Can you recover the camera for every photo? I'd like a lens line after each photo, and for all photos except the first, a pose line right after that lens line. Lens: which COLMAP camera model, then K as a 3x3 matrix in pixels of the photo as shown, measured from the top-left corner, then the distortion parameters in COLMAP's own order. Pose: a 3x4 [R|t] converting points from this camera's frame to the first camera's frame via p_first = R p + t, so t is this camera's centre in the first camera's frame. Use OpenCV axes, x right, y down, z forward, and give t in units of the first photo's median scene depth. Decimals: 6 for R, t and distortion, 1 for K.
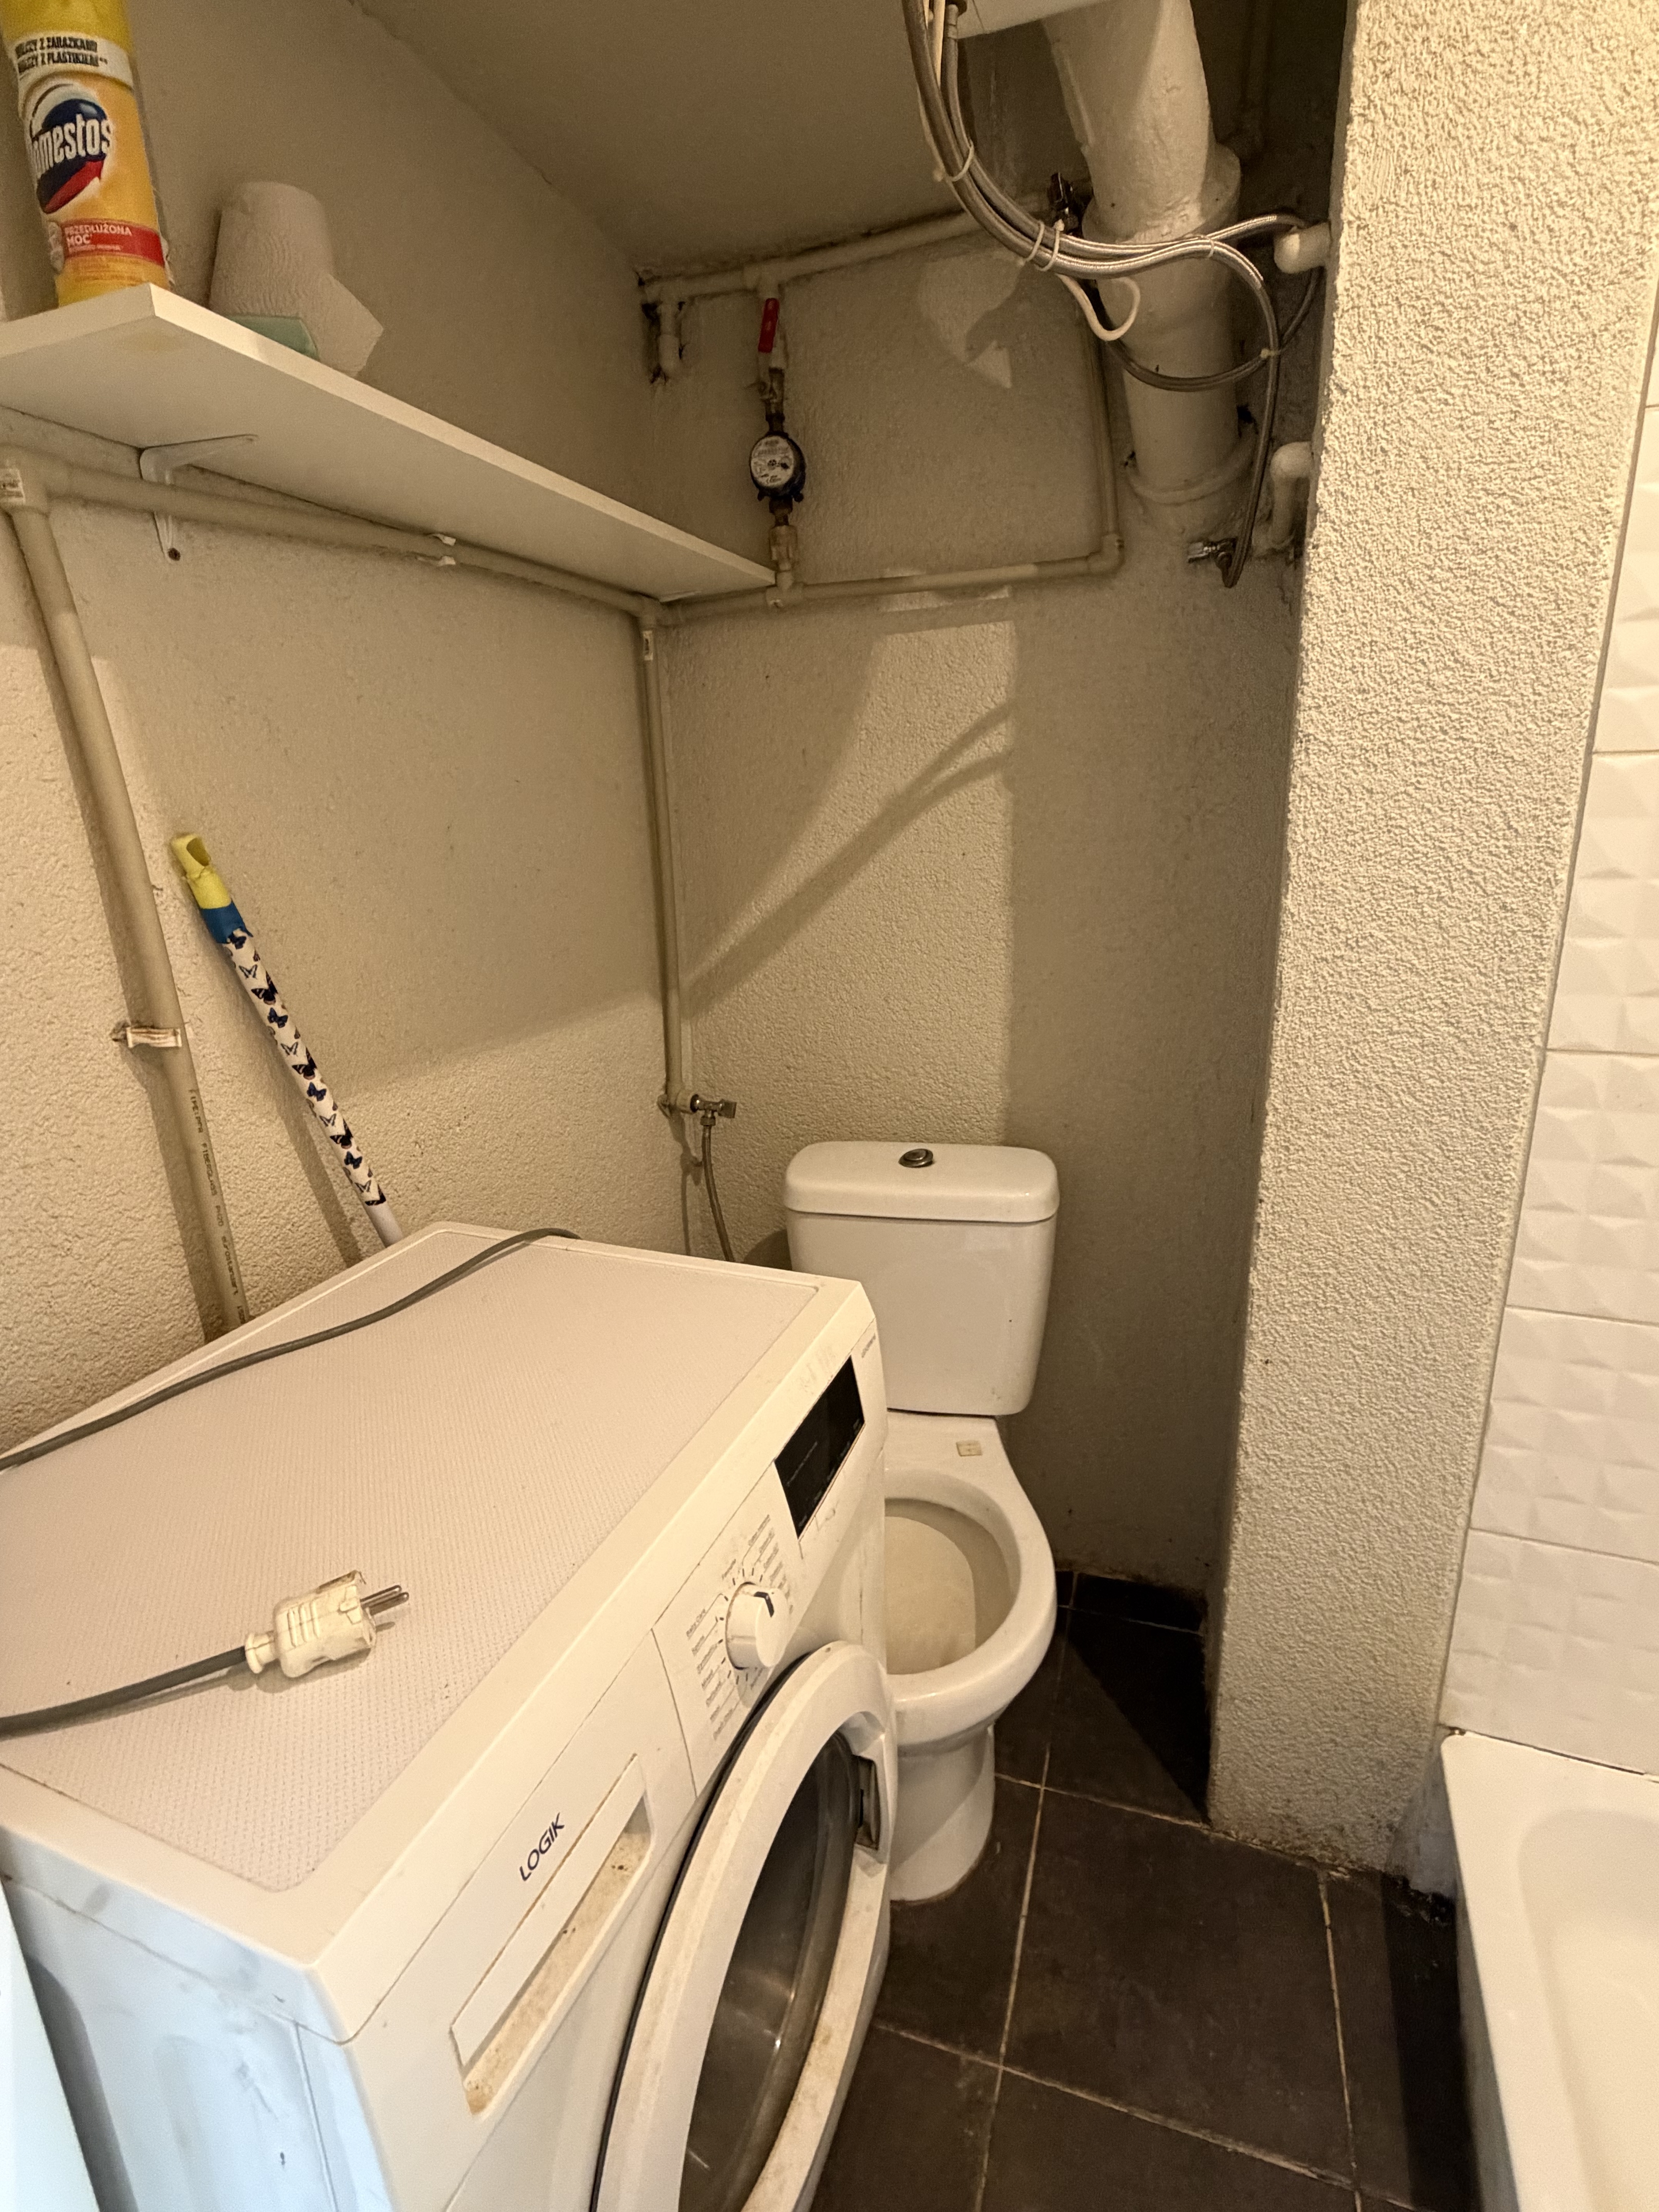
lens RADIAL K [[1076.2, 0, 836.2], [0, 1076.2, 1099.7], [0, 0, 1]] dist [0.000759, -0.000224]
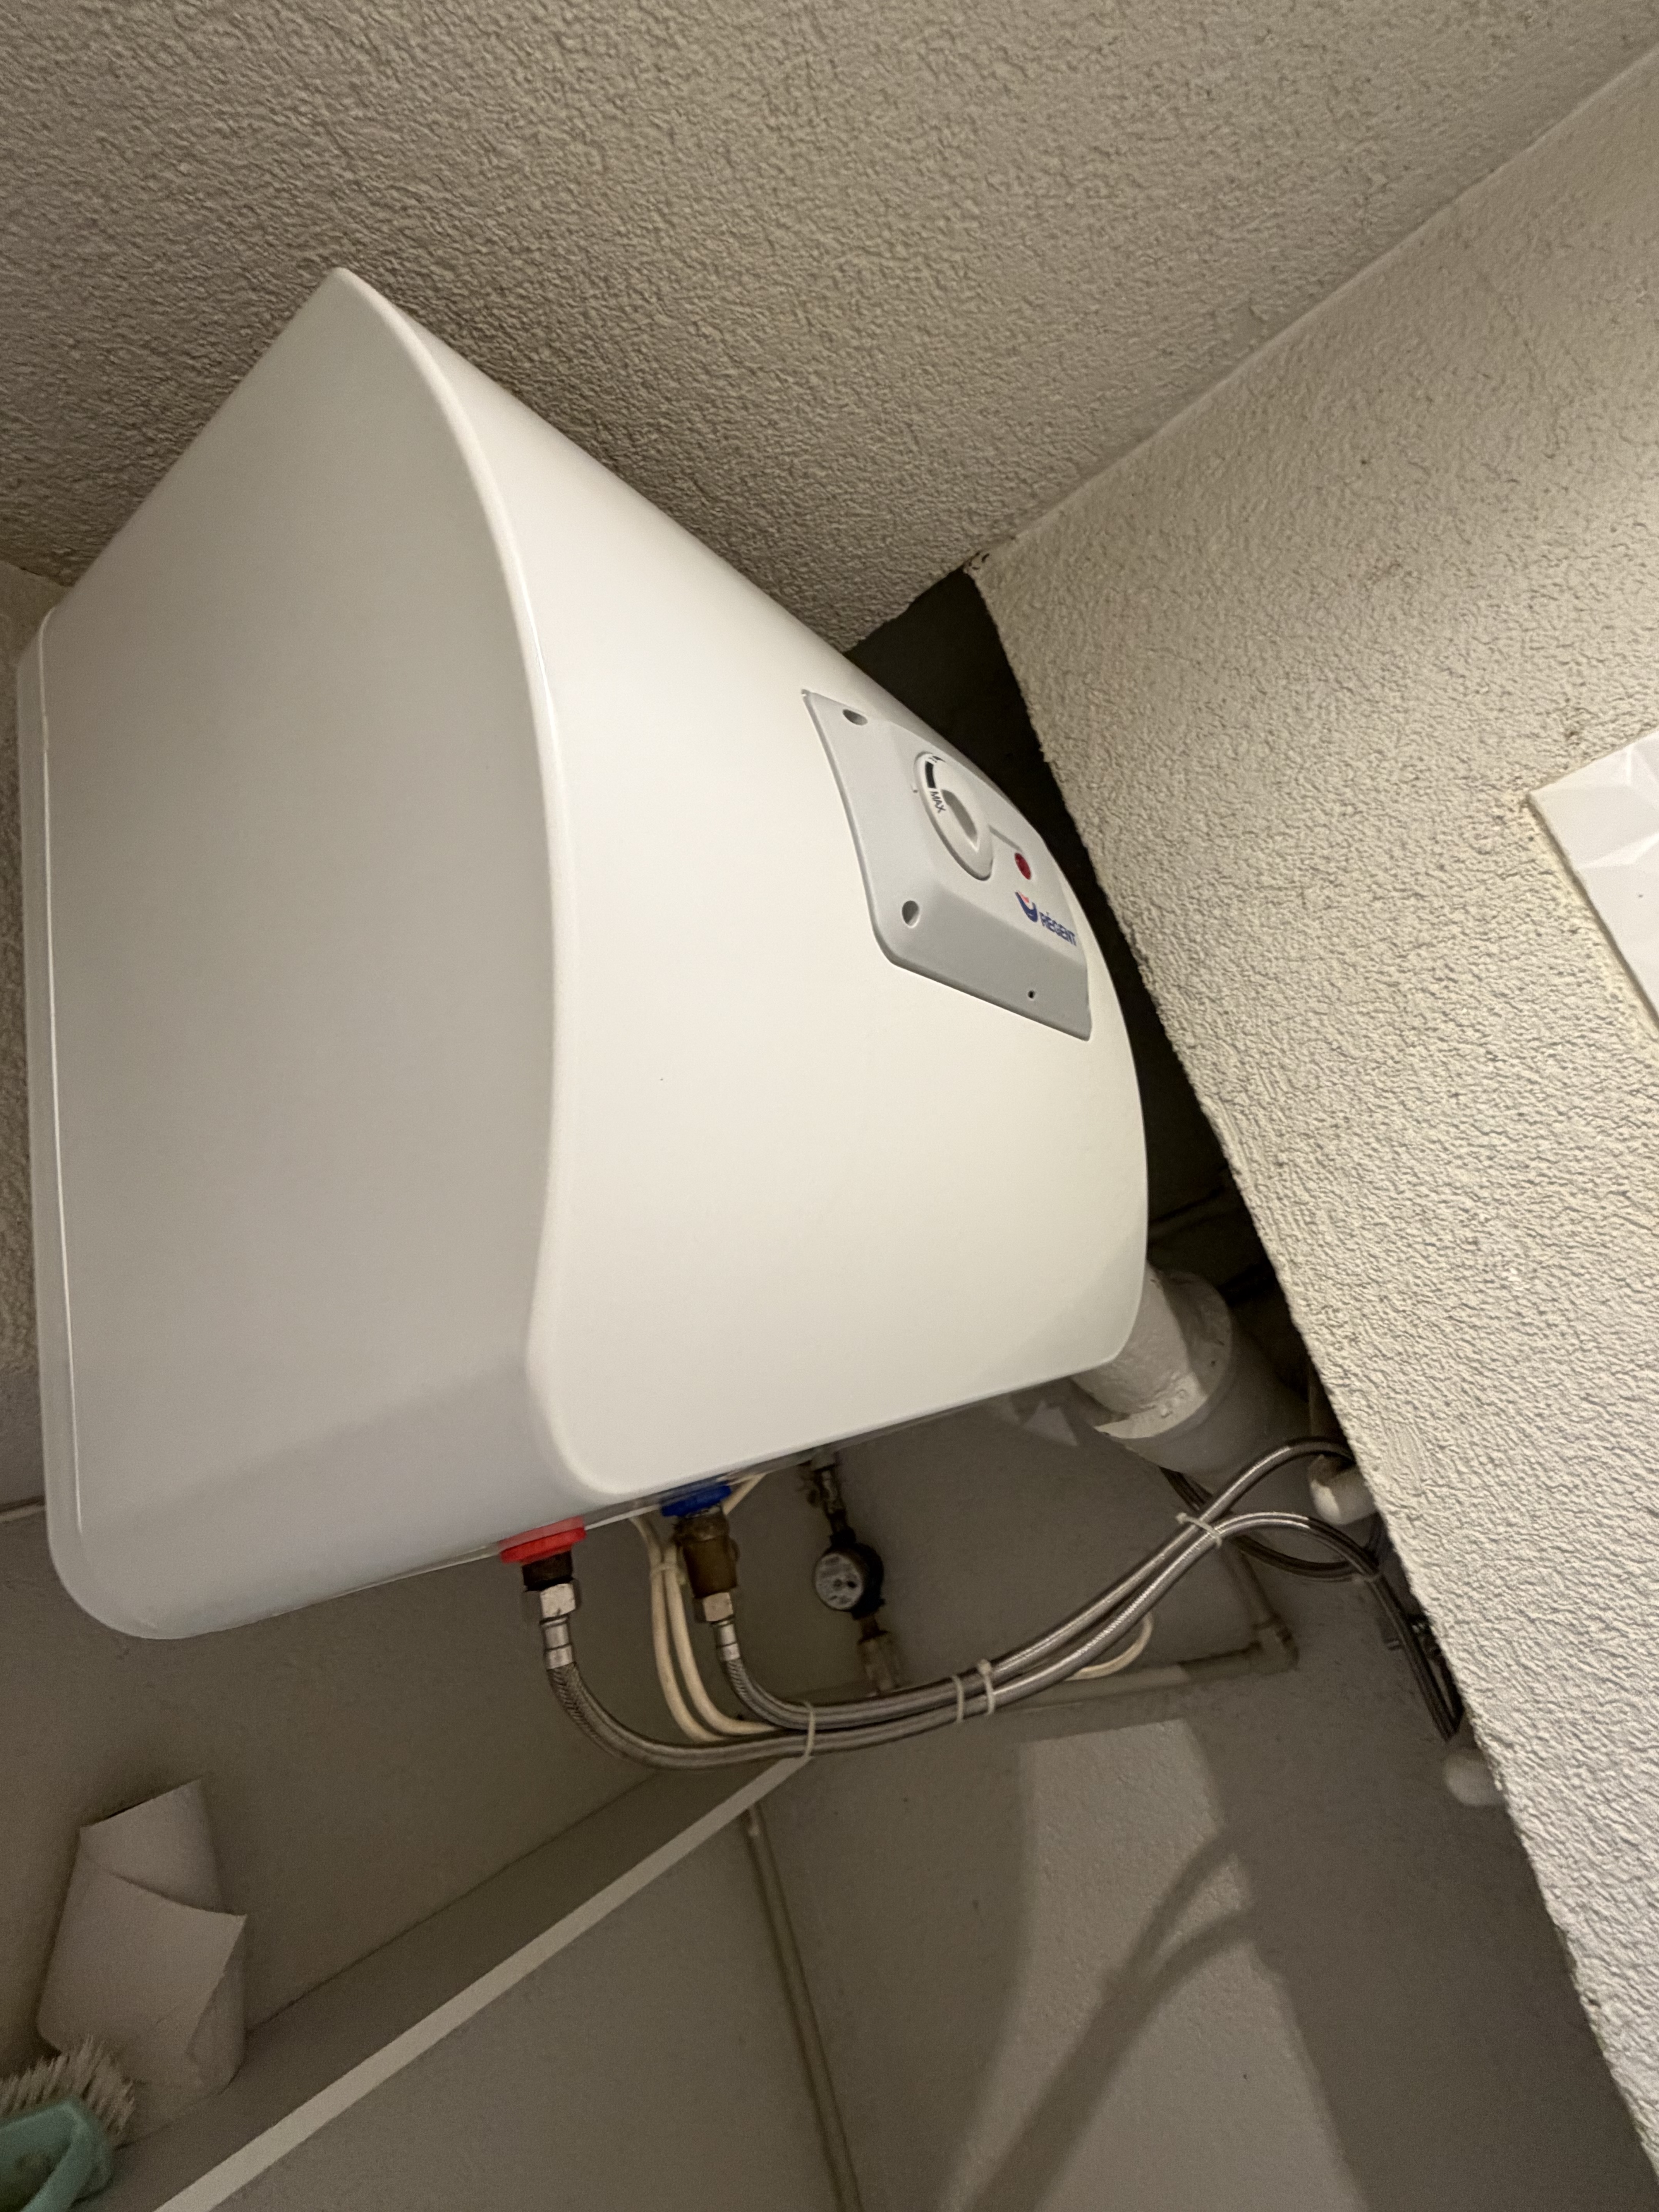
lens RADIAL K [[1076.2, 0, 837.9], [0, 1076.2, 1077.9], [0, 0, 1]] dist [0.000759, -0.000224]
pose [[0.927836, -0.323980, -0.184818, 0.302795], [0.178916, 0.821364, -0.541619, -0.609973], [0.327276, 0.469466, 0.820056, 0.150495]]
